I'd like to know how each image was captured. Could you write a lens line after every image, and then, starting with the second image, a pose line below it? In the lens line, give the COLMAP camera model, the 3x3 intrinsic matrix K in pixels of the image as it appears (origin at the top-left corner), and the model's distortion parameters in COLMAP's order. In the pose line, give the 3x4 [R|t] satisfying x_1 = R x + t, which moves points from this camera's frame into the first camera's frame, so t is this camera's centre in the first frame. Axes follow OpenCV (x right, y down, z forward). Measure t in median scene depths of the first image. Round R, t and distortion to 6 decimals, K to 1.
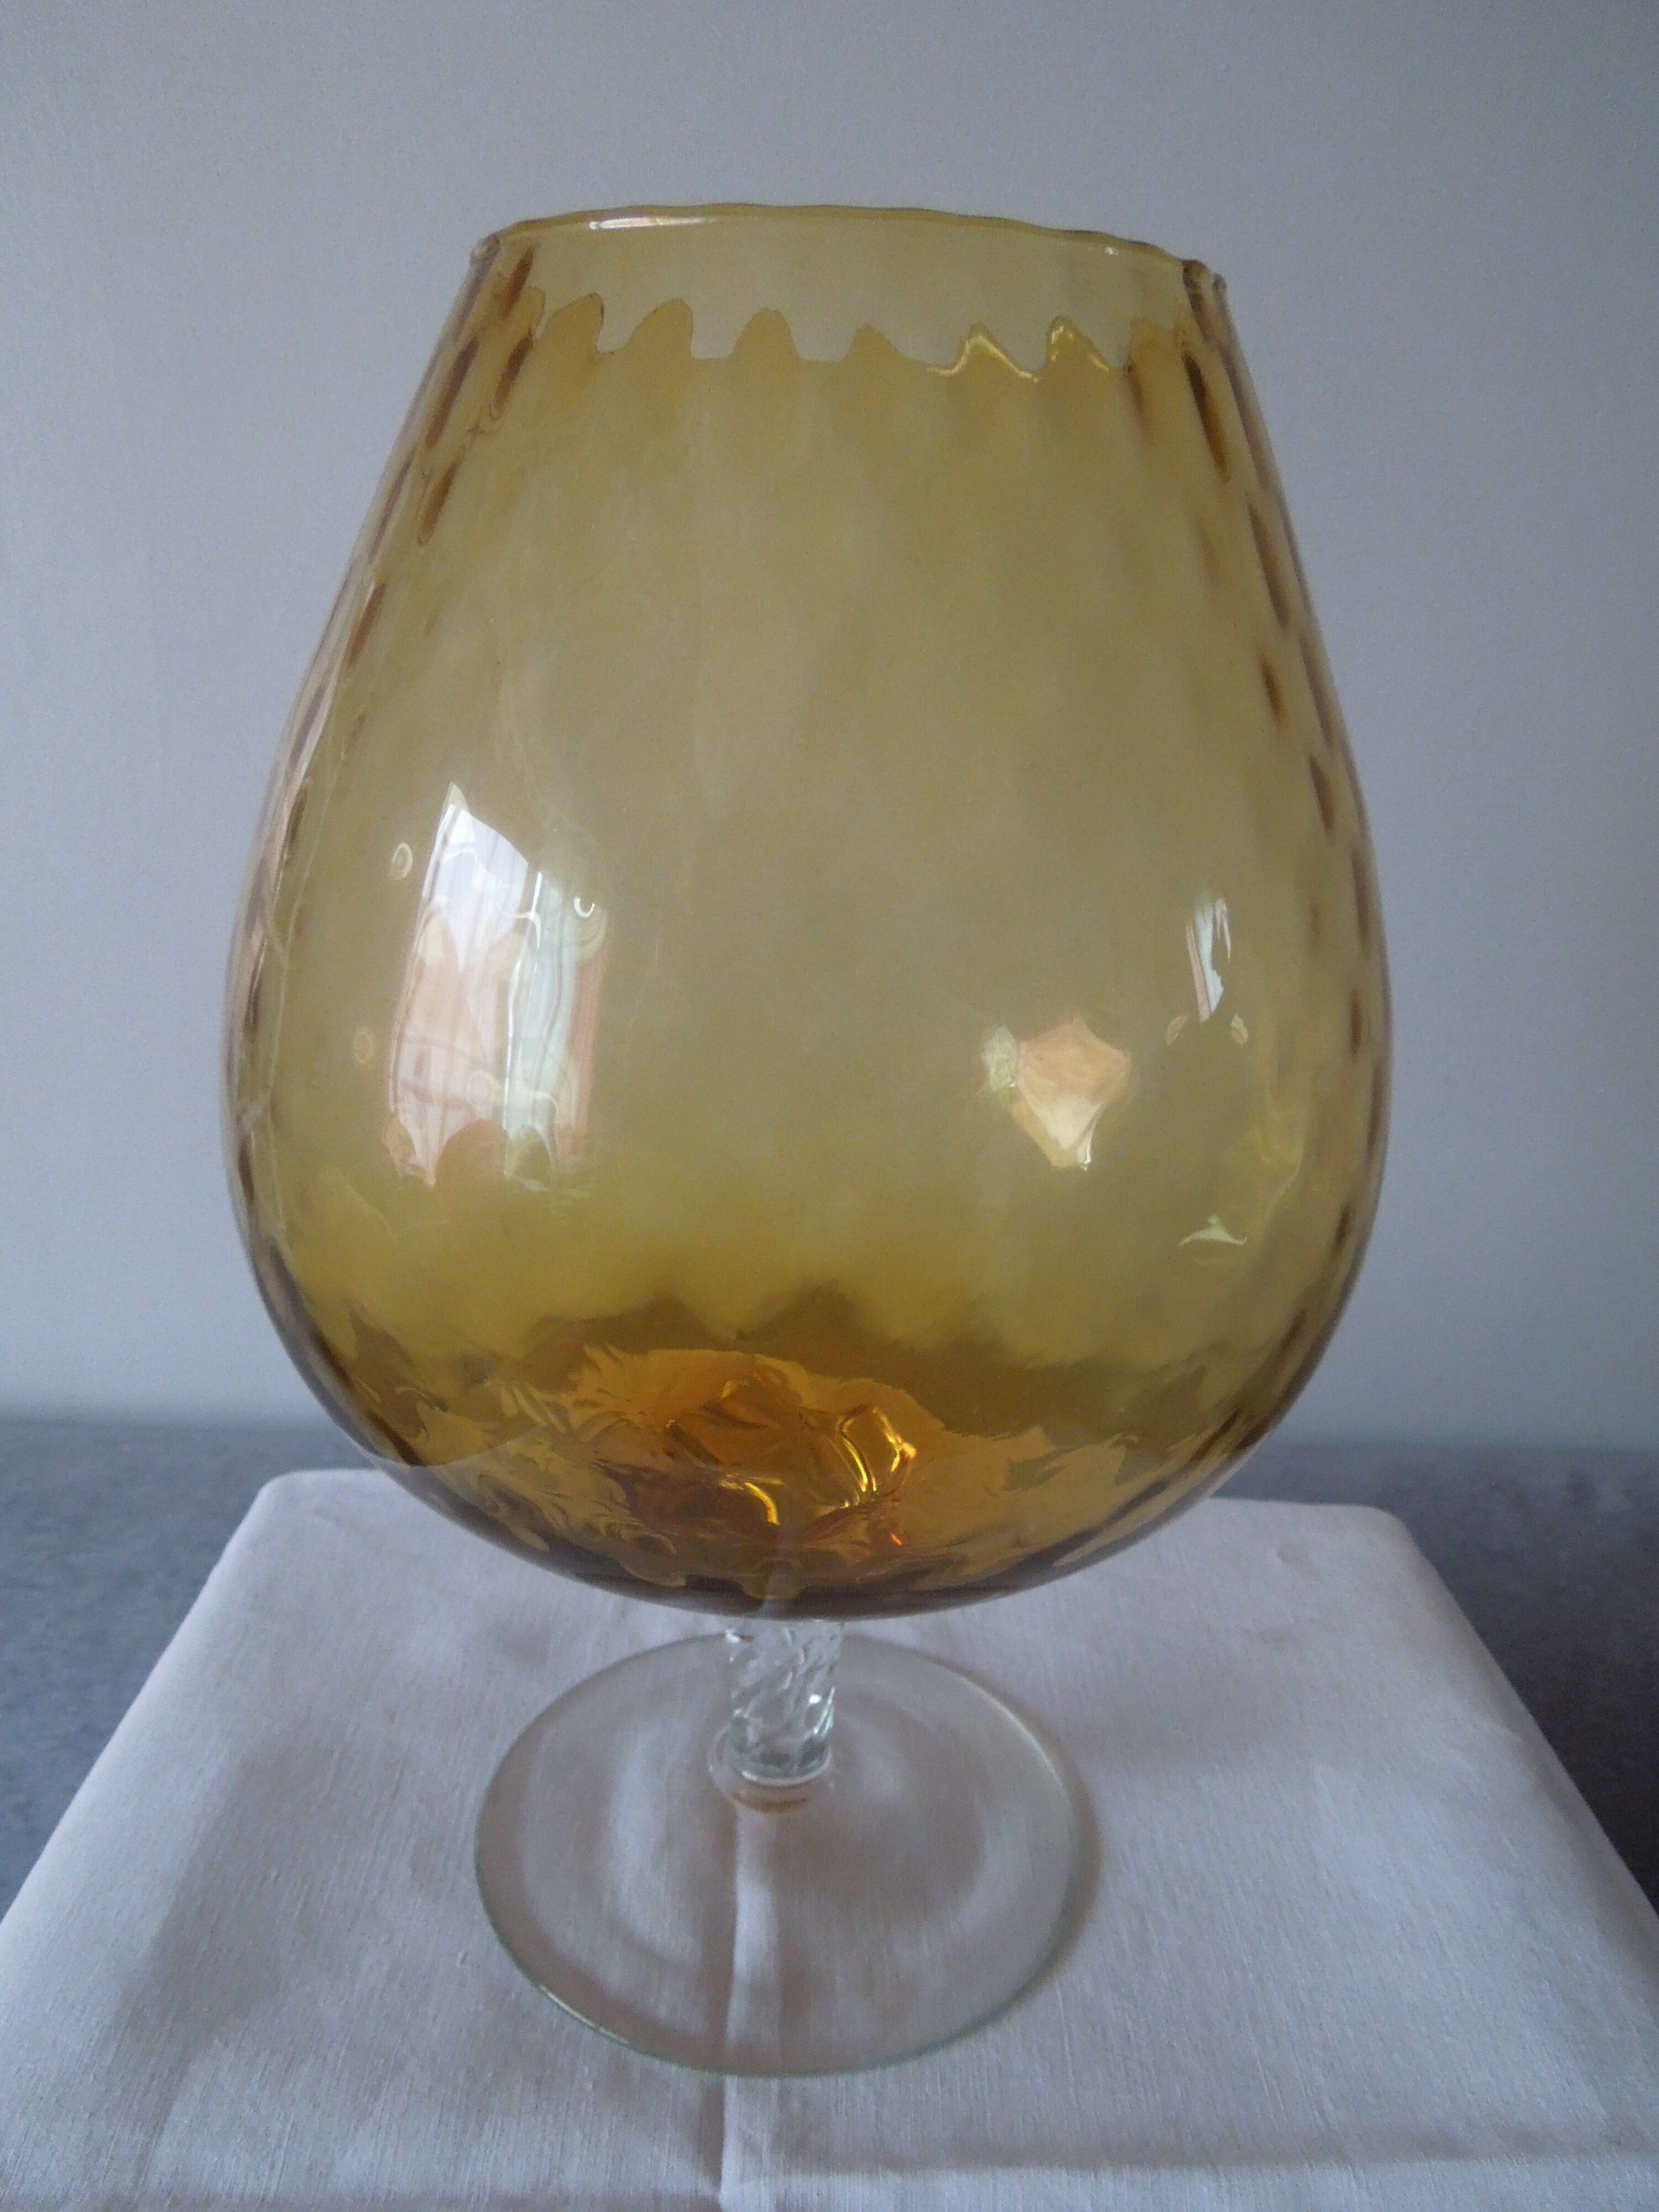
lens RADIAL K [[1706.8, 0, 829.5], [0, 1706.8, 1106.0], [0, 0, 1]] dist [-0.001255, -0.007374]
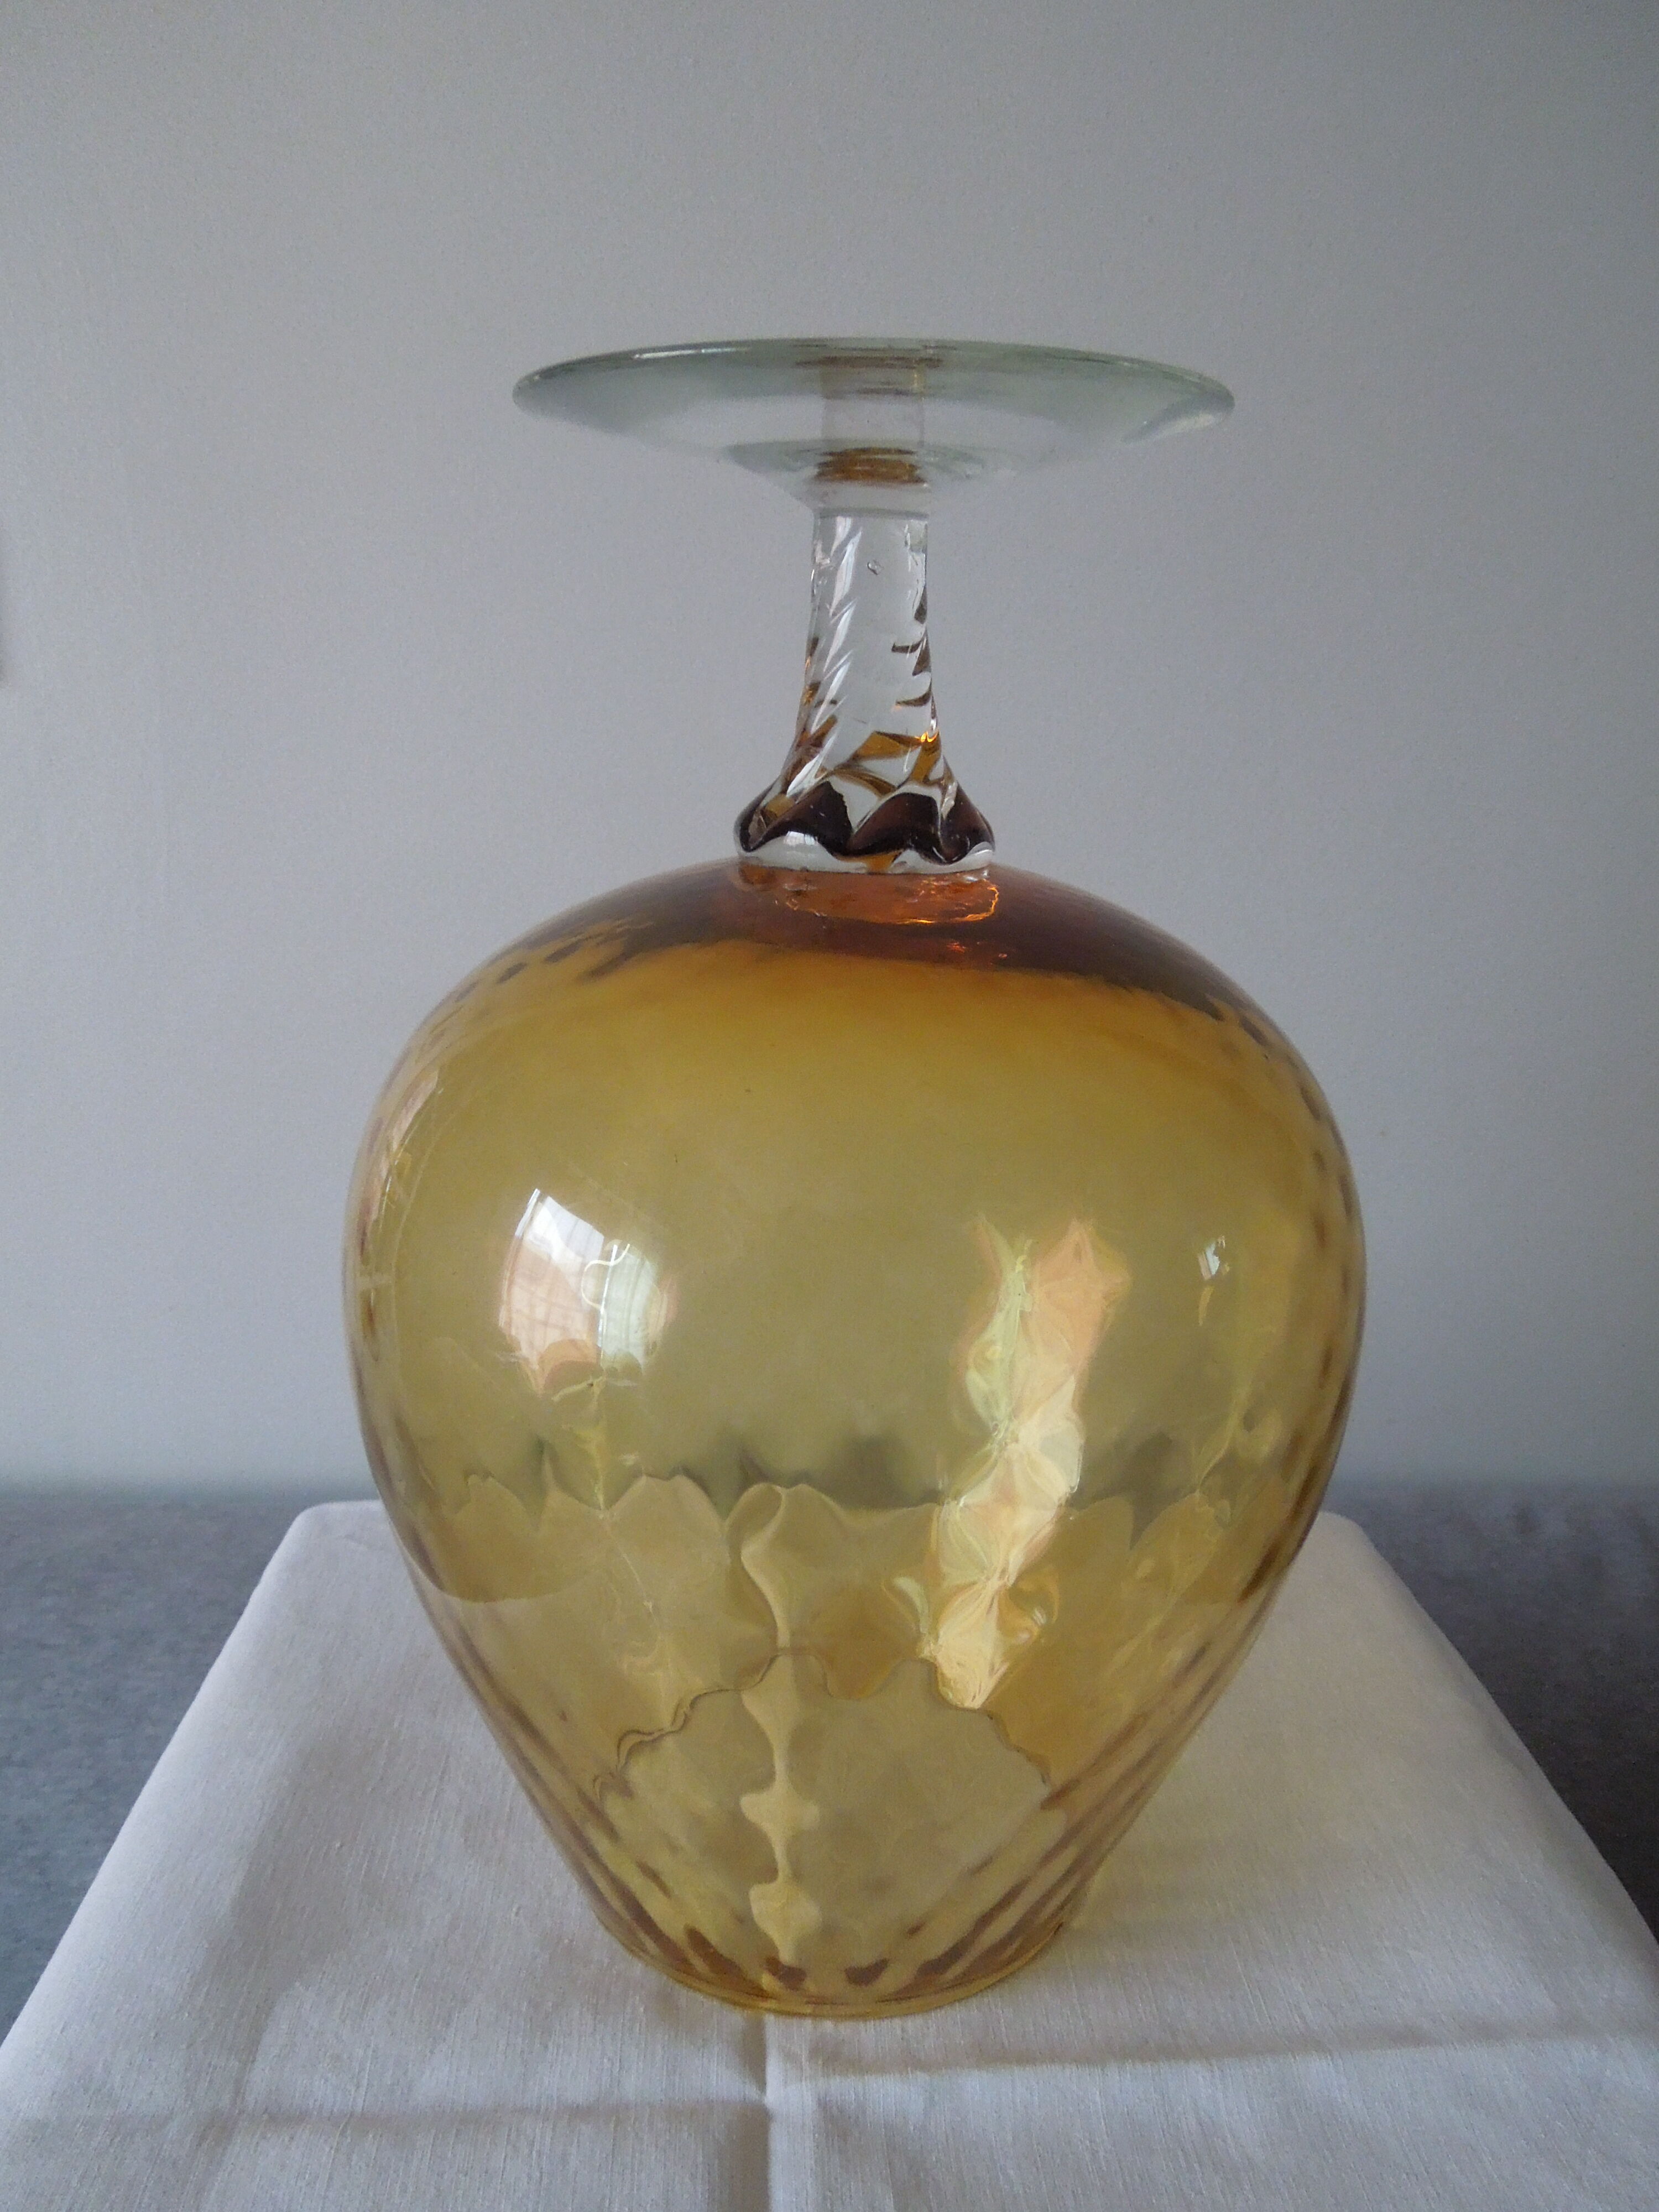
lens RADIAL K [[1706.8, 0, 829.5], [0, 1706.8, 1106.0], [0, 0, 1]] dist [-0.001255, -0.007374]
pose [[0.999411, -0.017147, 0.029728, -0.036562], [0.018916, 0.998002, -0.060291, 0.052064], [-0.028634, 0.060818, 0.997738, -0.118945]]
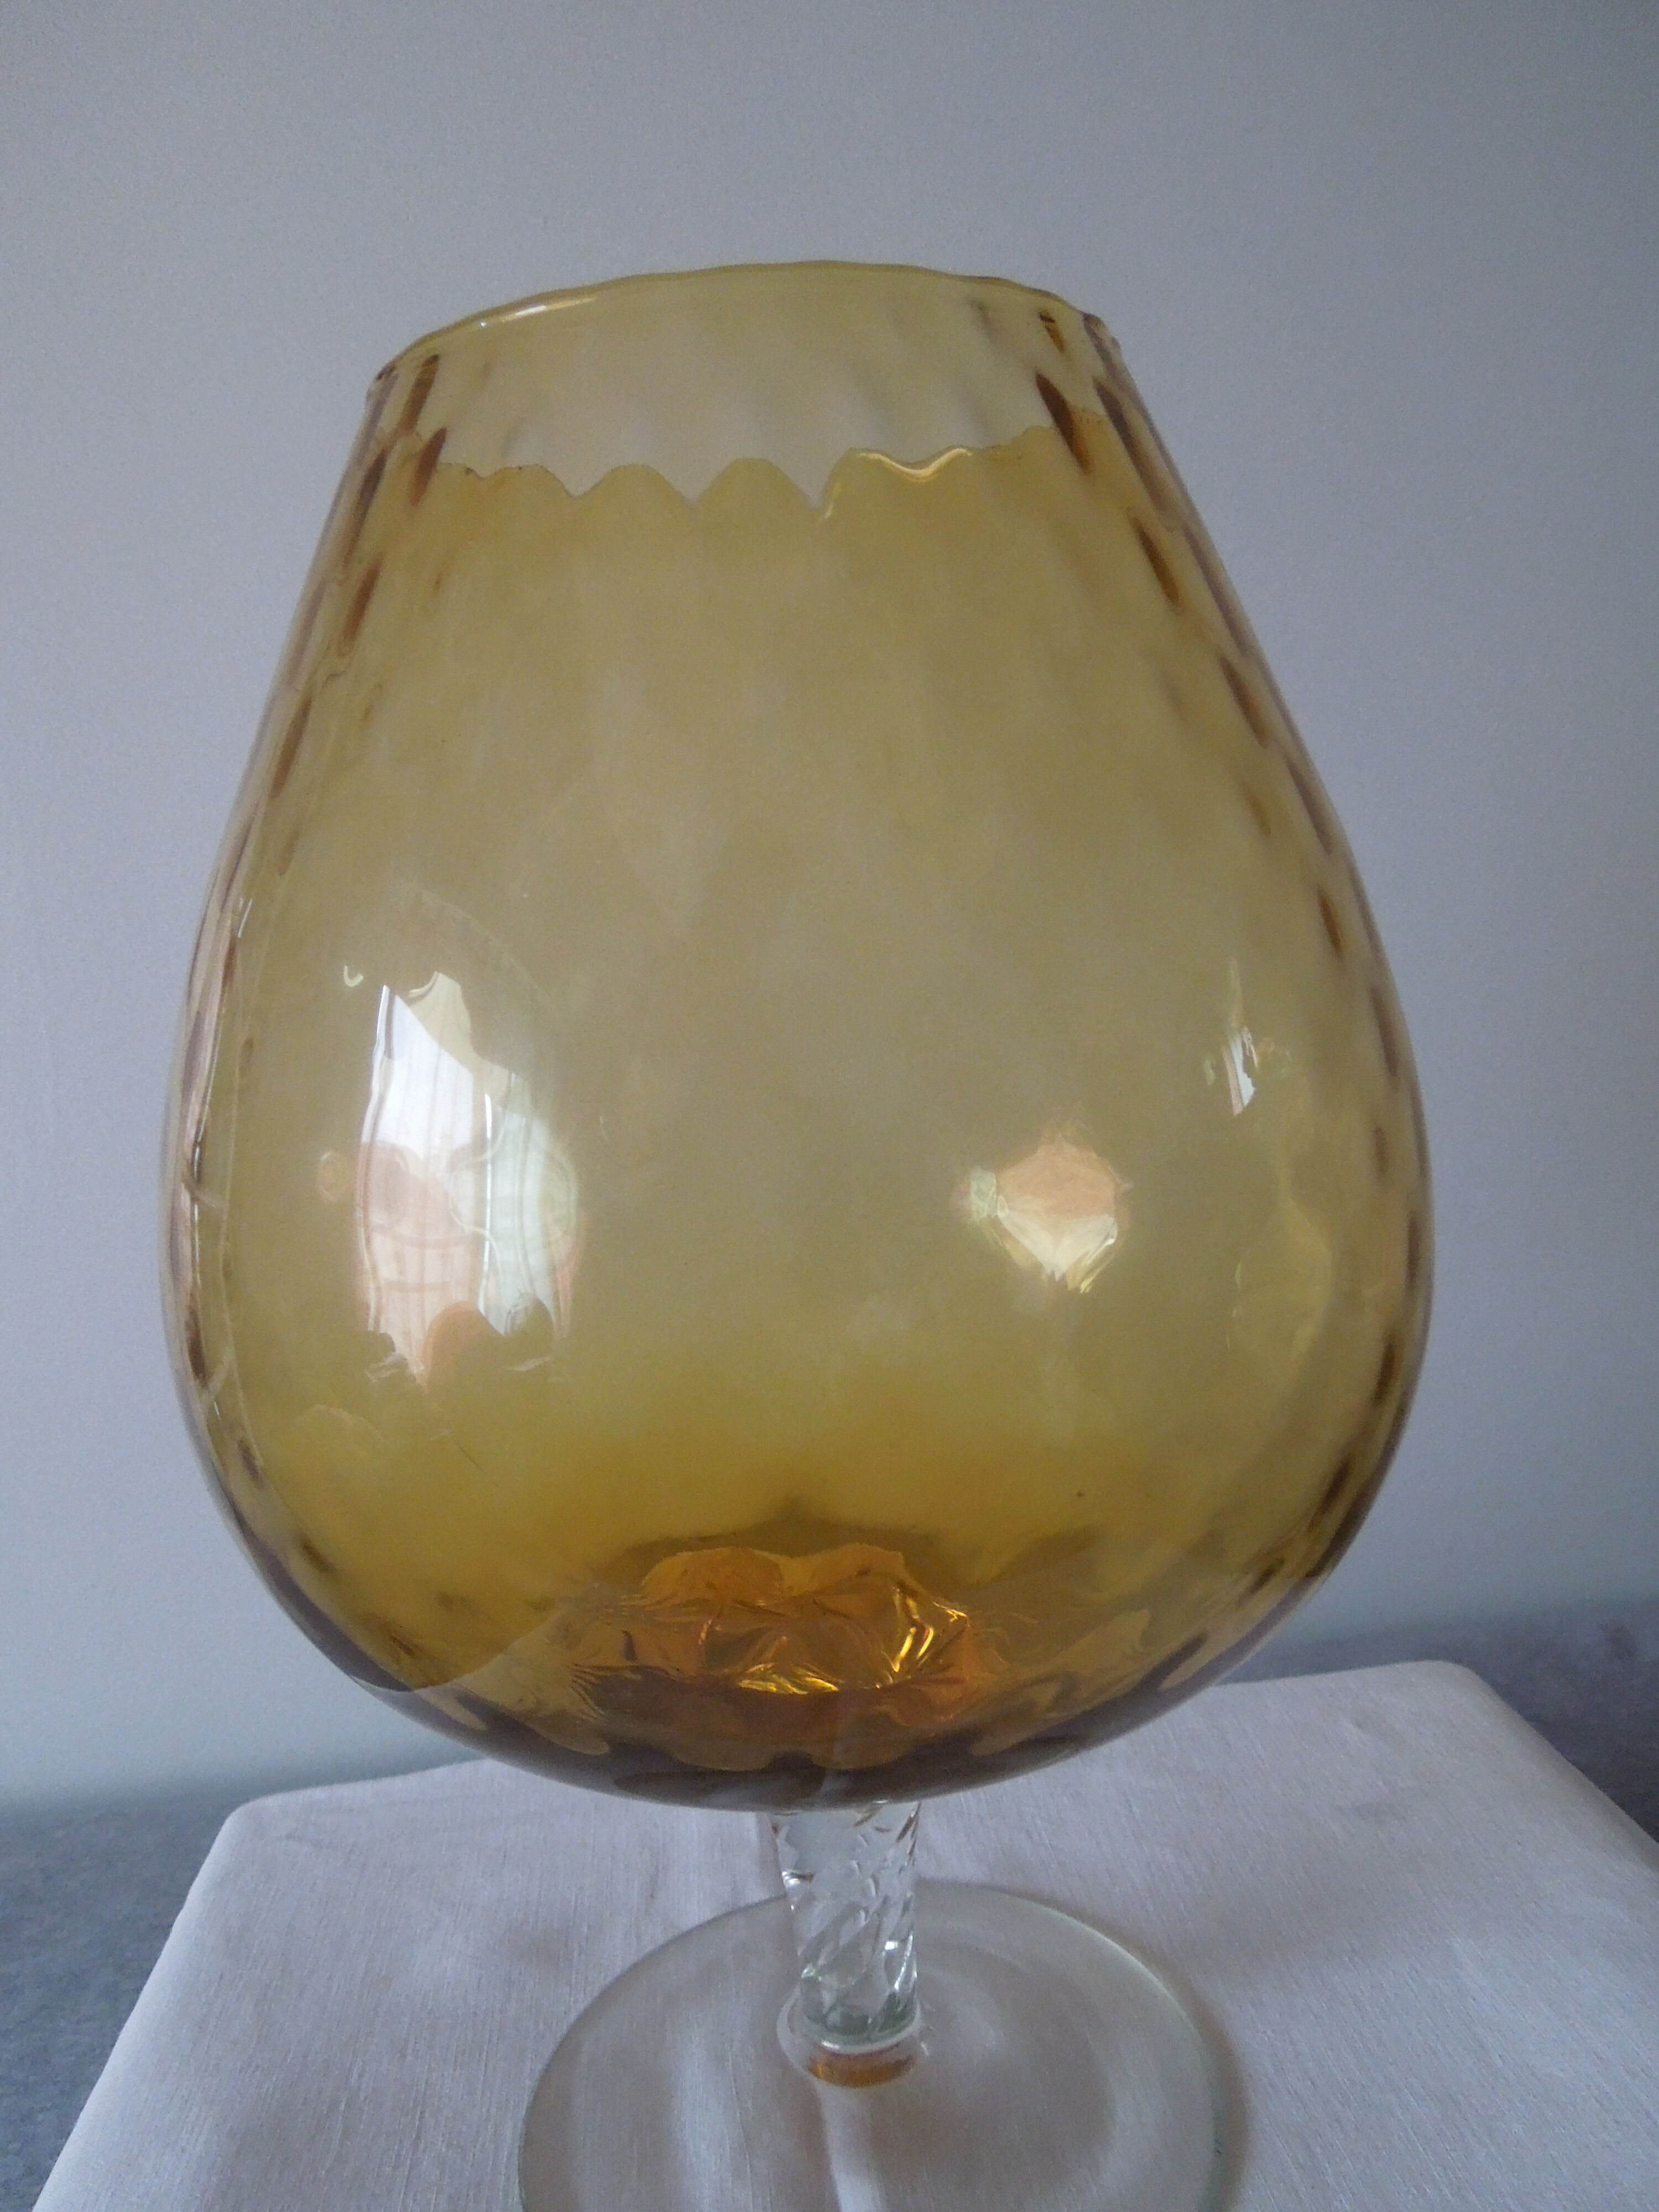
lens RADIAL K [[1706.8, 0, 829.5], [0, 1706.8, 1106.0], [0, 0, 1]] dist [-0.001255, -0.007374]
pose [[0.989894, -0.125208, 0.066572, -0.046399], [0.135092, 0.975391, -0.174247, 0.081118], [-0.043117, 0.181480, 0.982449, 0.069517]]
